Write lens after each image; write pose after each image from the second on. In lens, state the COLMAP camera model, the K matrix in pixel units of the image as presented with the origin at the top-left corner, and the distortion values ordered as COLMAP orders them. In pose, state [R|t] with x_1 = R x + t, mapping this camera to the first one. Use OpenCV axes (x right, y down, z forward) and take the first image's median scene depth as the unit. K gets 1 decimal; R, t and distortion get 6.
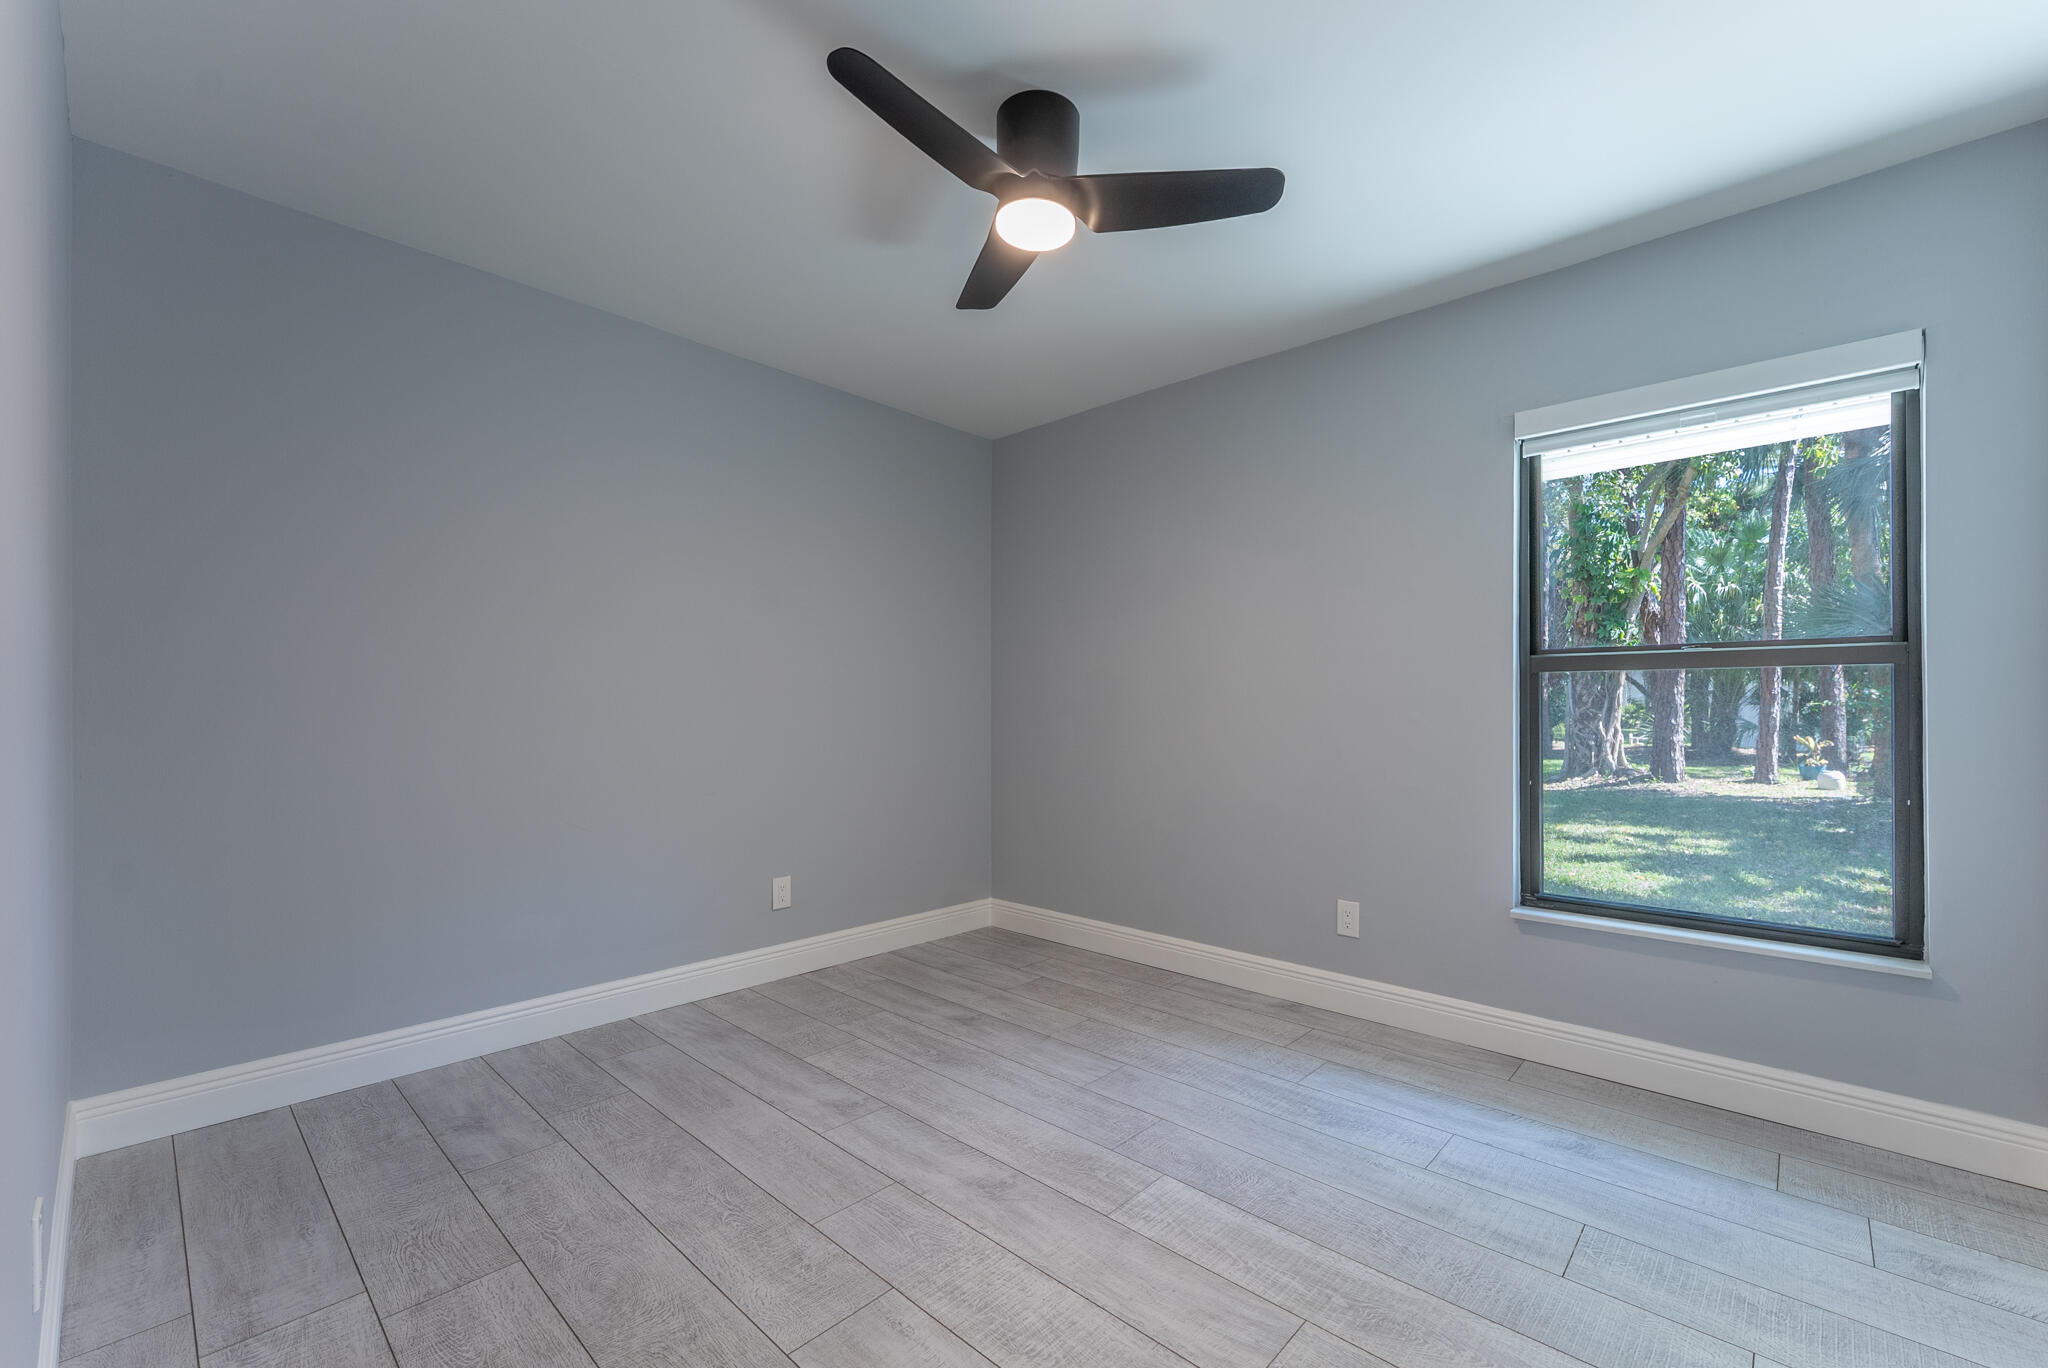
lens RADIAL K [[842.2, 0, 1060.5], [0, 842.2, 706.7], [0, 0, 1]] dist [-0.000915, 0.000056]
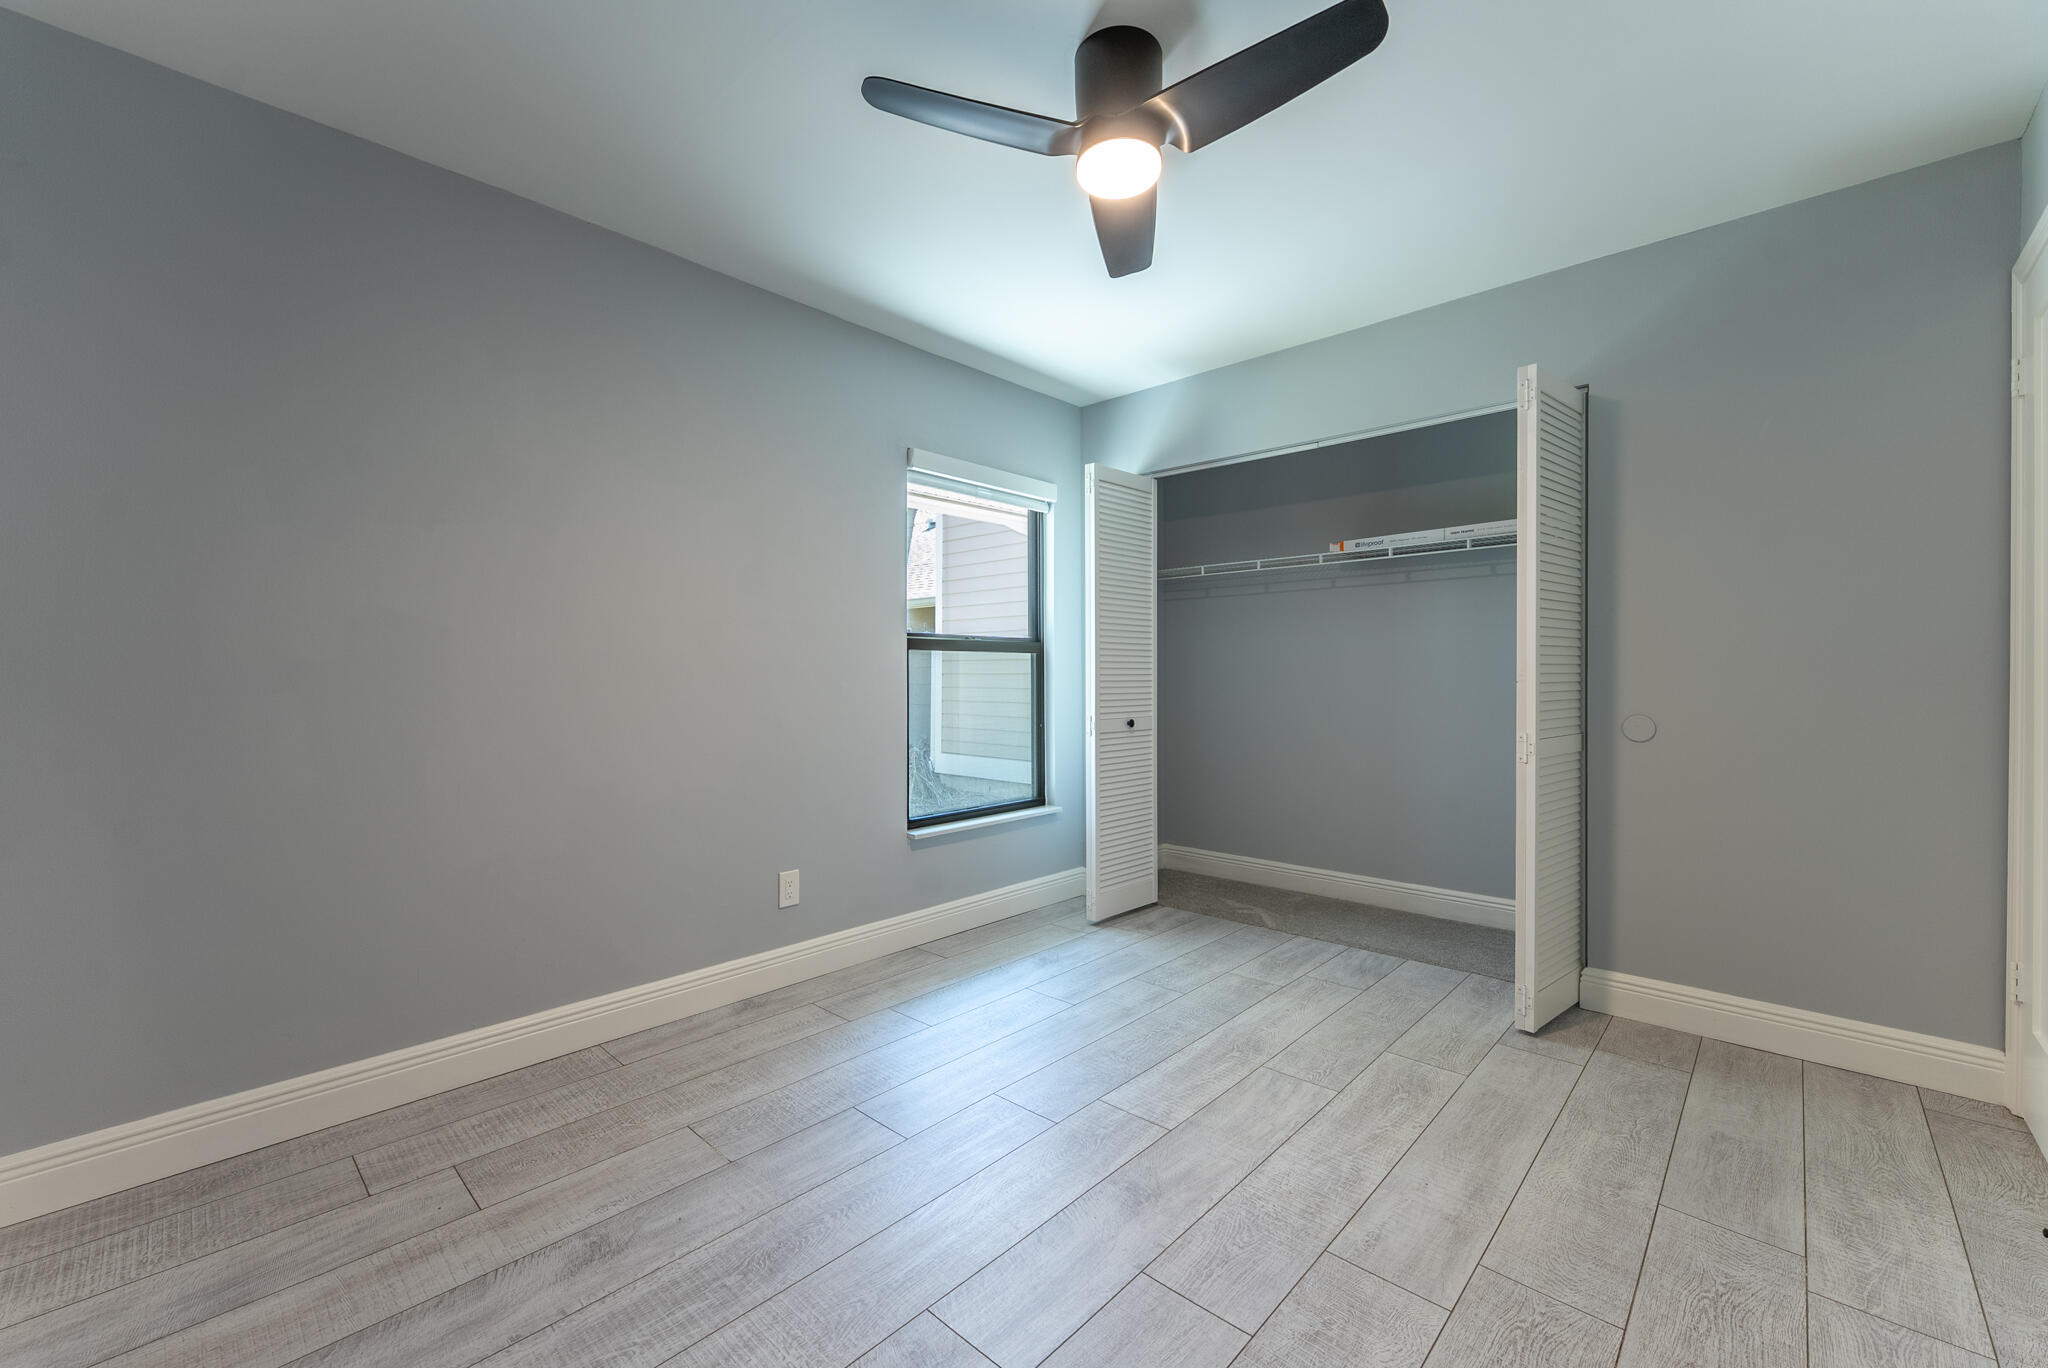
lens RADIAL K [[824.9, 0, 1015.4], [0, 824.9, 680.0], [0, 0, 1]] dist [0.000216, -0.000028]
pose [[0.027686, -0.003644, 0.999610, -0.622069], [0.000265, 0.999993, 0.003638, 0.000918], [-0.999617, 0.000164, 0.027687, 0.699226]]
